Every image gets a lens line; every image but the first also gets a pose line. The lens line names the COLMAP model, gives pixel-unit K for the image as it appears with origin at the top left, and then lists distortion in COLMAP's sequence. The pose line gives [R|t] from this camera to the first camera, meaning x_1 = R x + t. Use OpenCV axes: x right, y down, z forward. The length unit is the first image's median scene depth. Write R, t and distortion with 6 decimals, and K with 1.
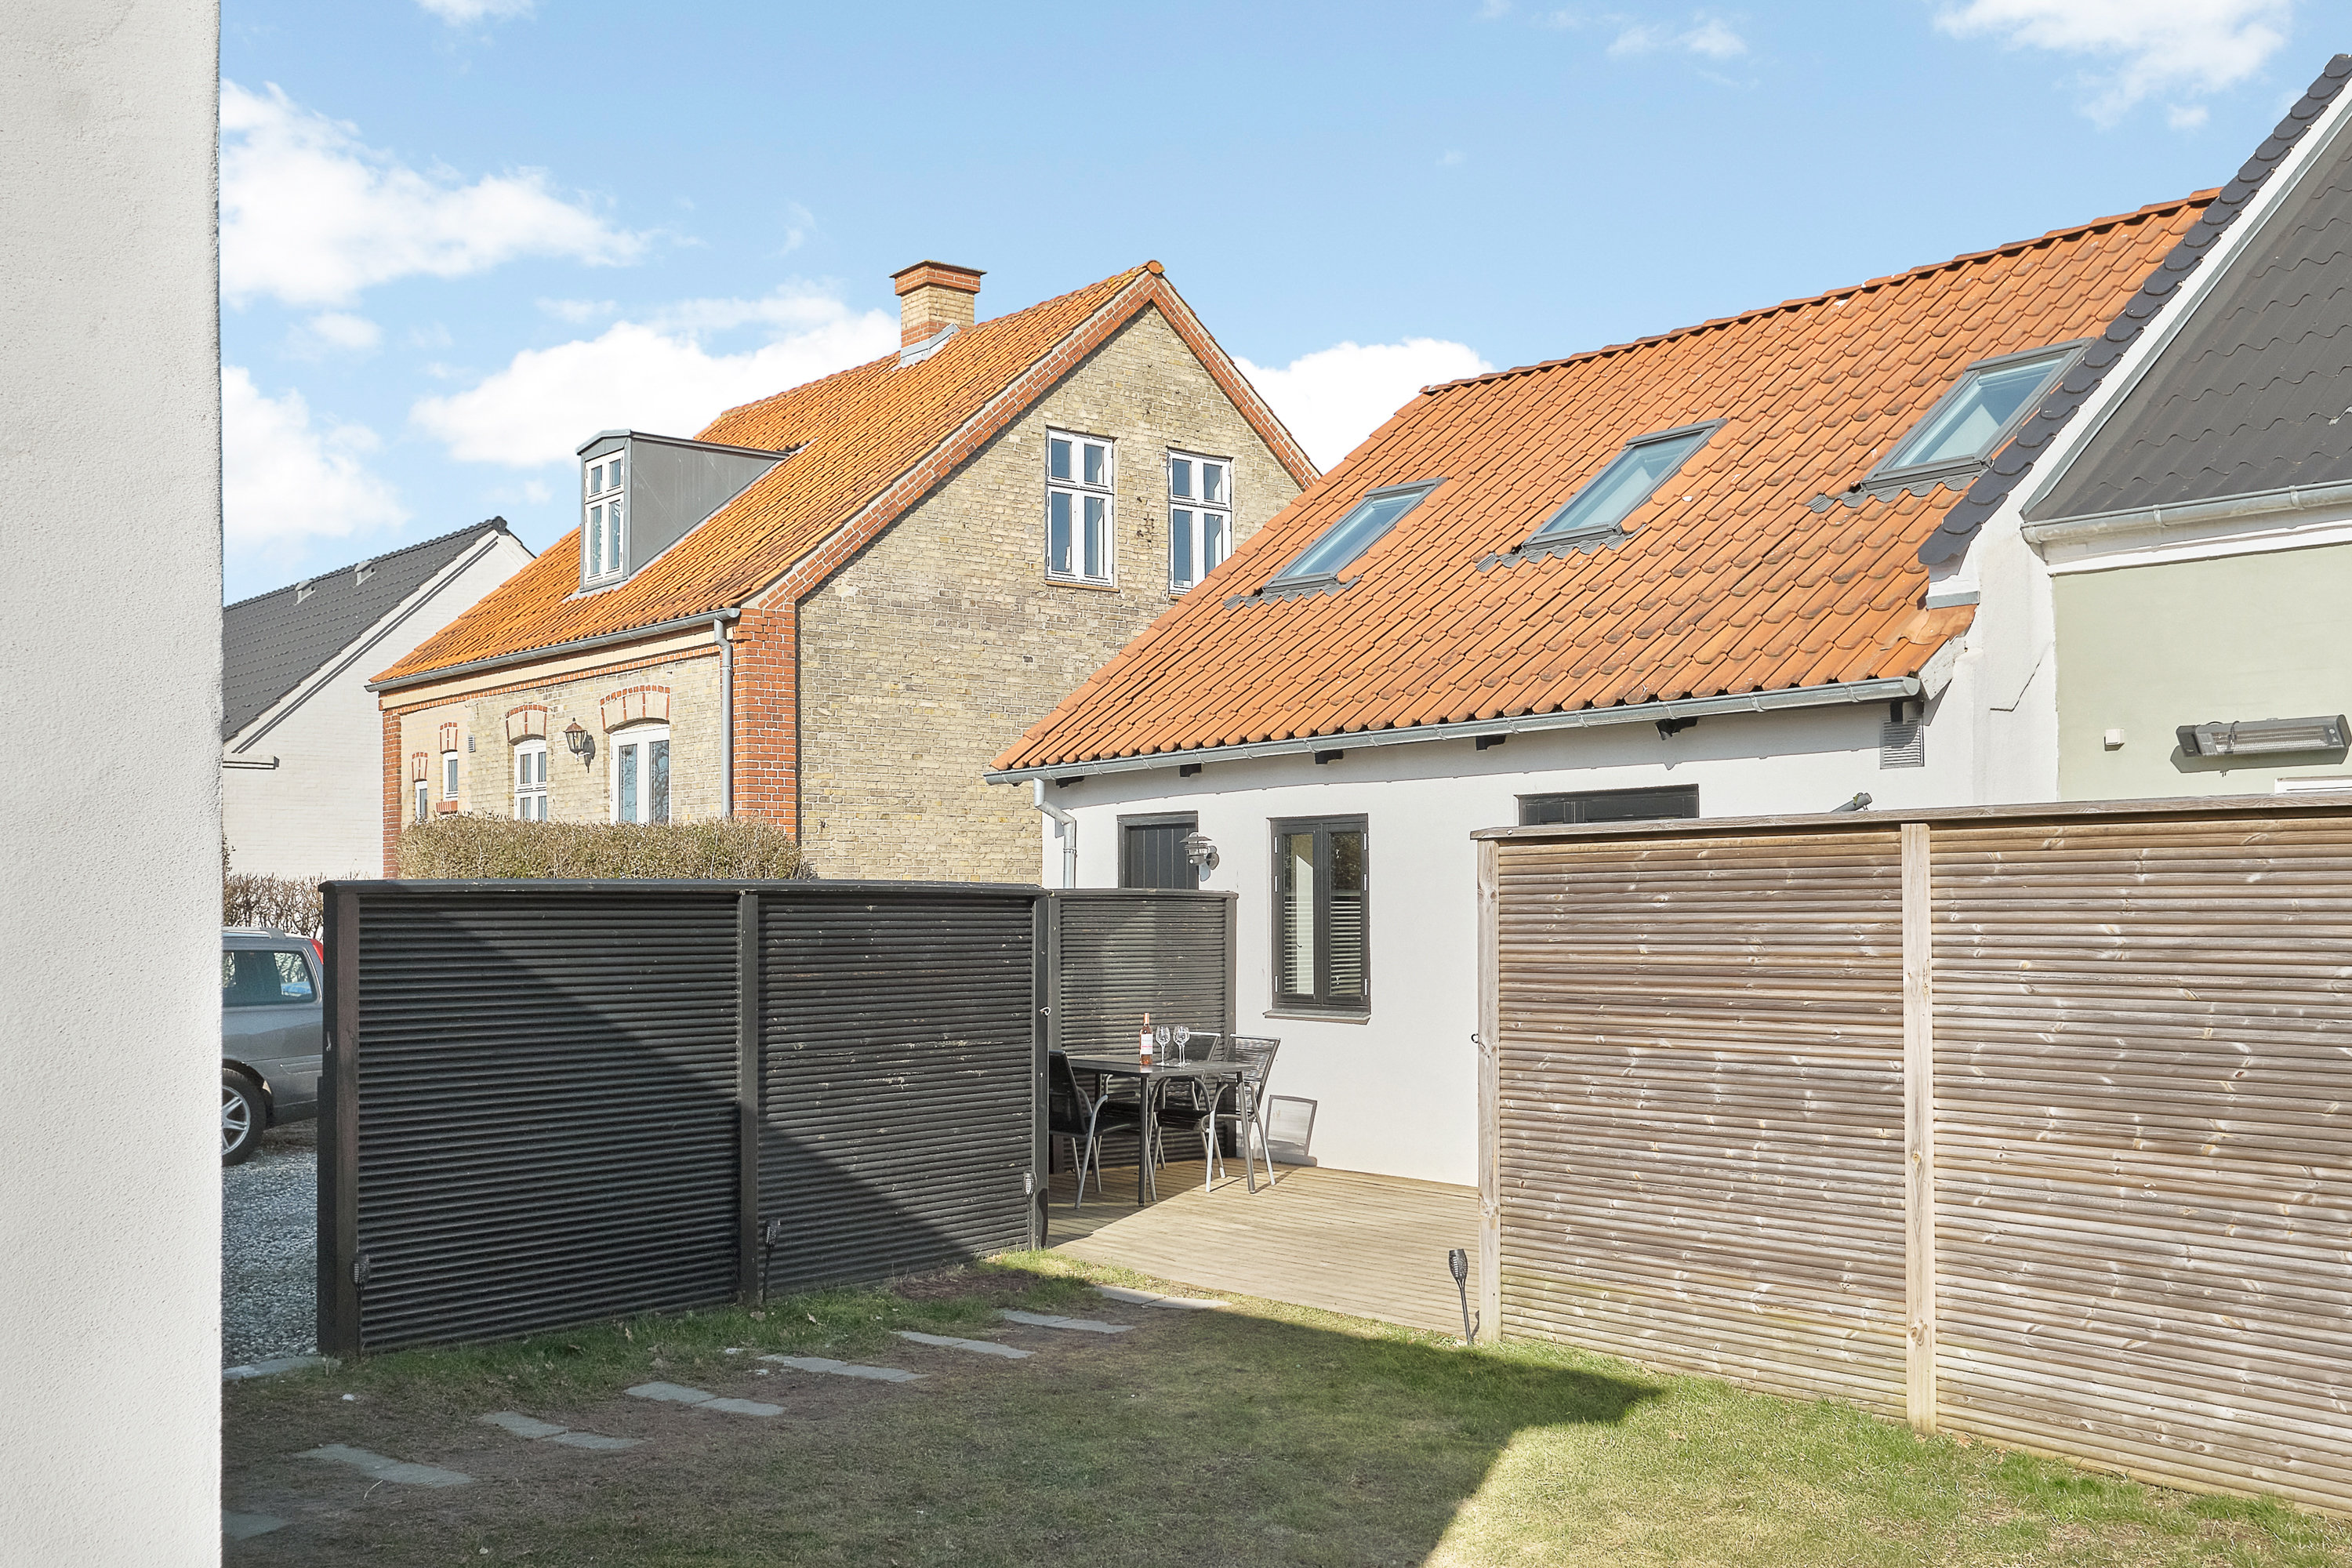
lens RADIAL K [[2259.3, 0, 1176.0], [0, 2259.3, 784.0], [0, 0, 1]] dist [-0.005803, -0.000554]
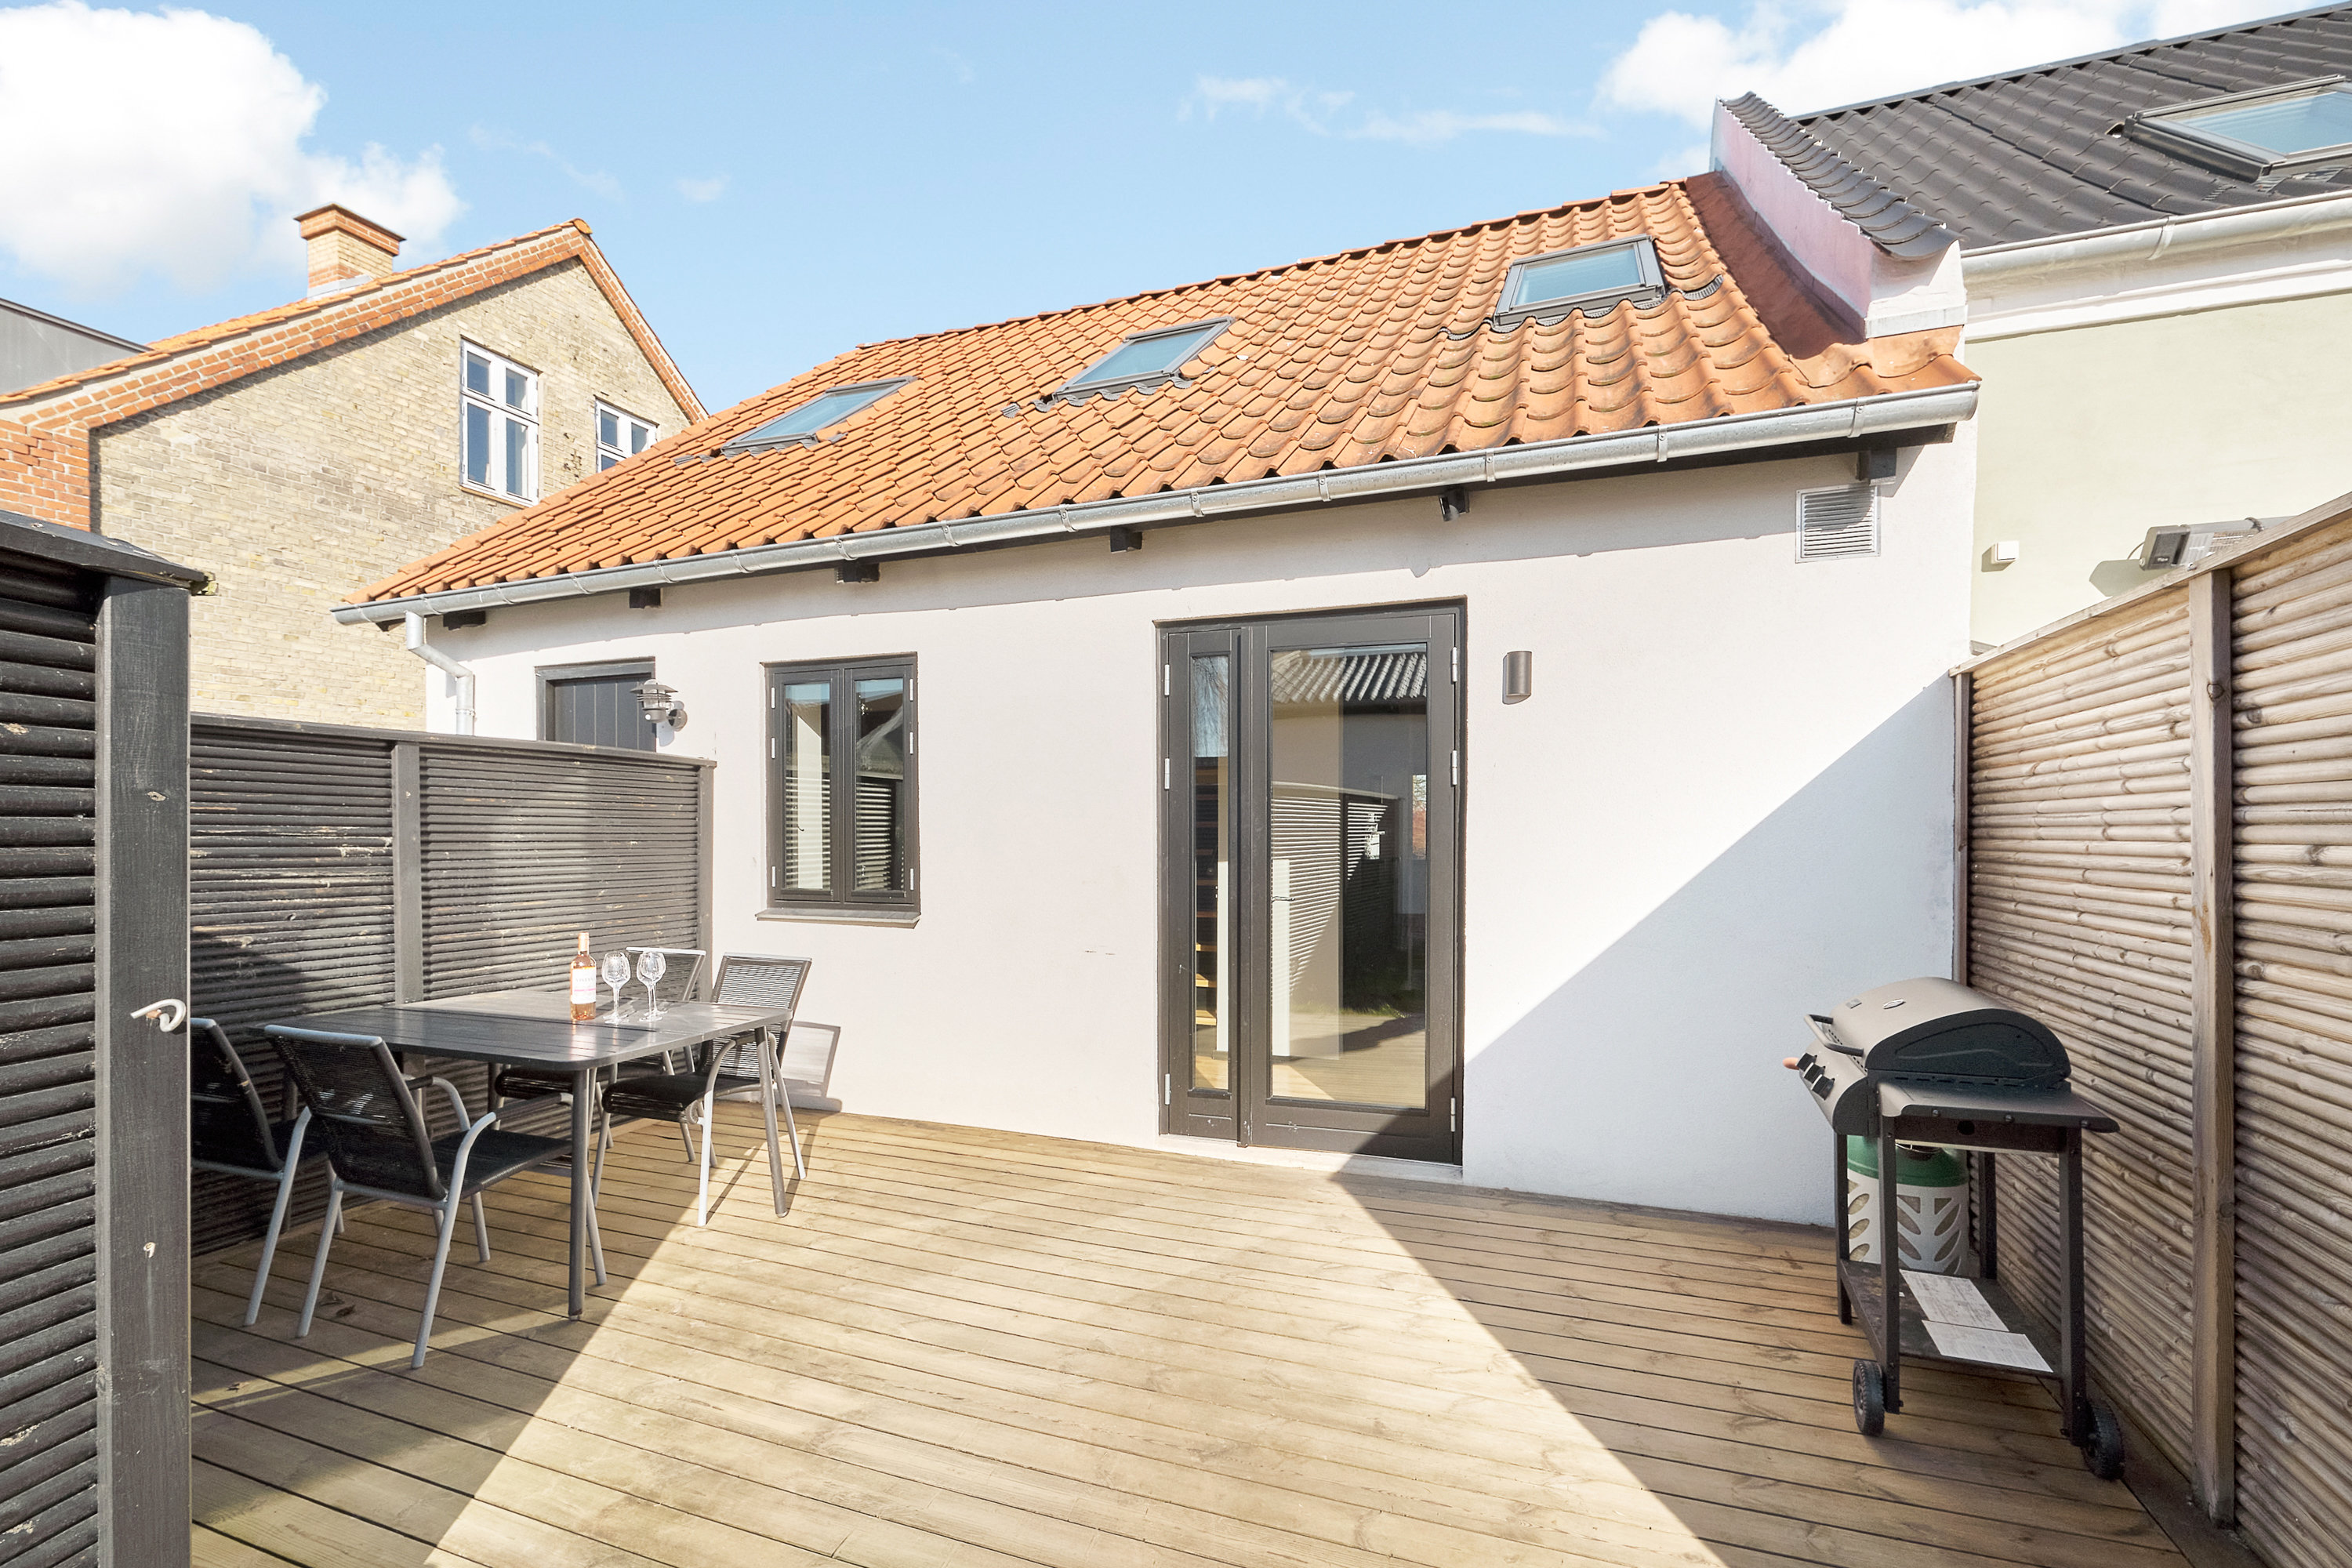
lens RADIAL K [[1026.2, 0, 1178.8], [0, 1026.2, 835.7], [0, 0, 1]] dist [-0.000958, 0.000621]
pose [[0.866329, 0.000489, 0.499474, -0.007724], [-0.030529, 0.998182, 0.051975, 0.036485], [-0.498541, -0.060276, 0.864768, 0.441031]]
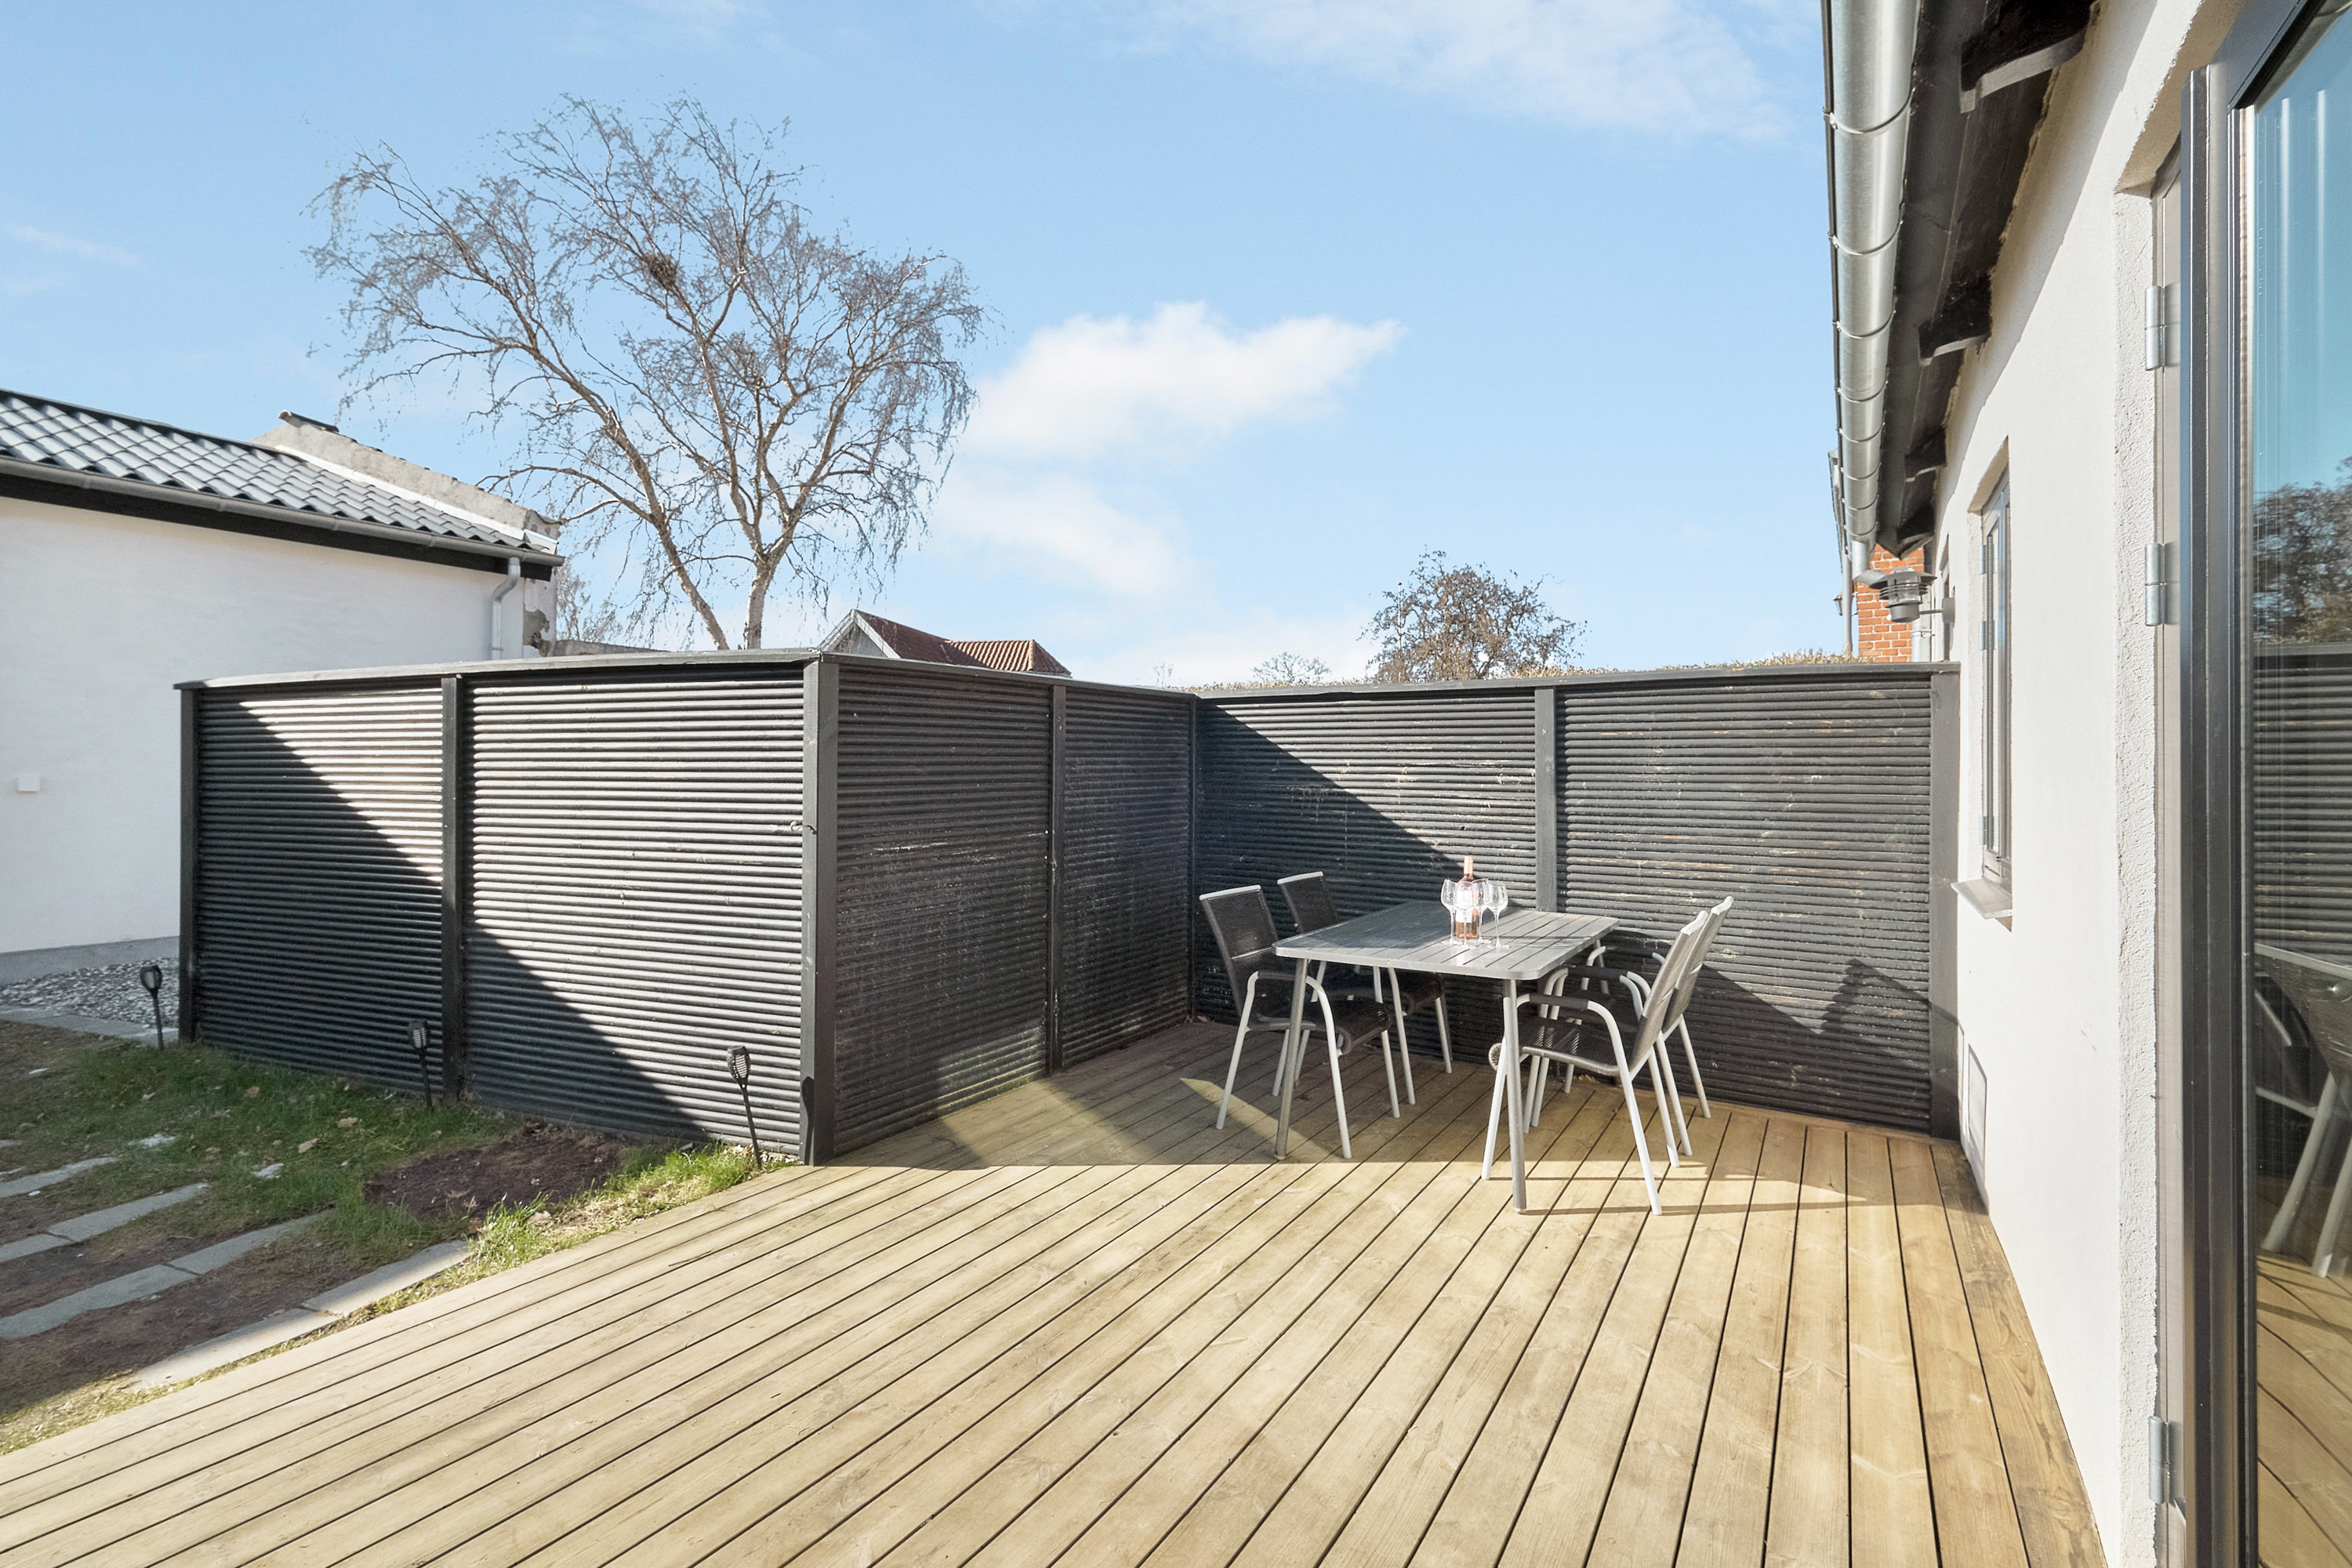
lens RADIAL K [[1020.5, 0, 1176.0], [0, 1020.5, 784.0], [0, 0, 1]] dist [-0.000747, 0.000037]
pose [[0.308231, 0.012790, -0.951226, 0.145977], [0.047033, 0.998482, 0.028665, 0.044266], [0.950148, -0.053575, 0.307161, 0.533666]]
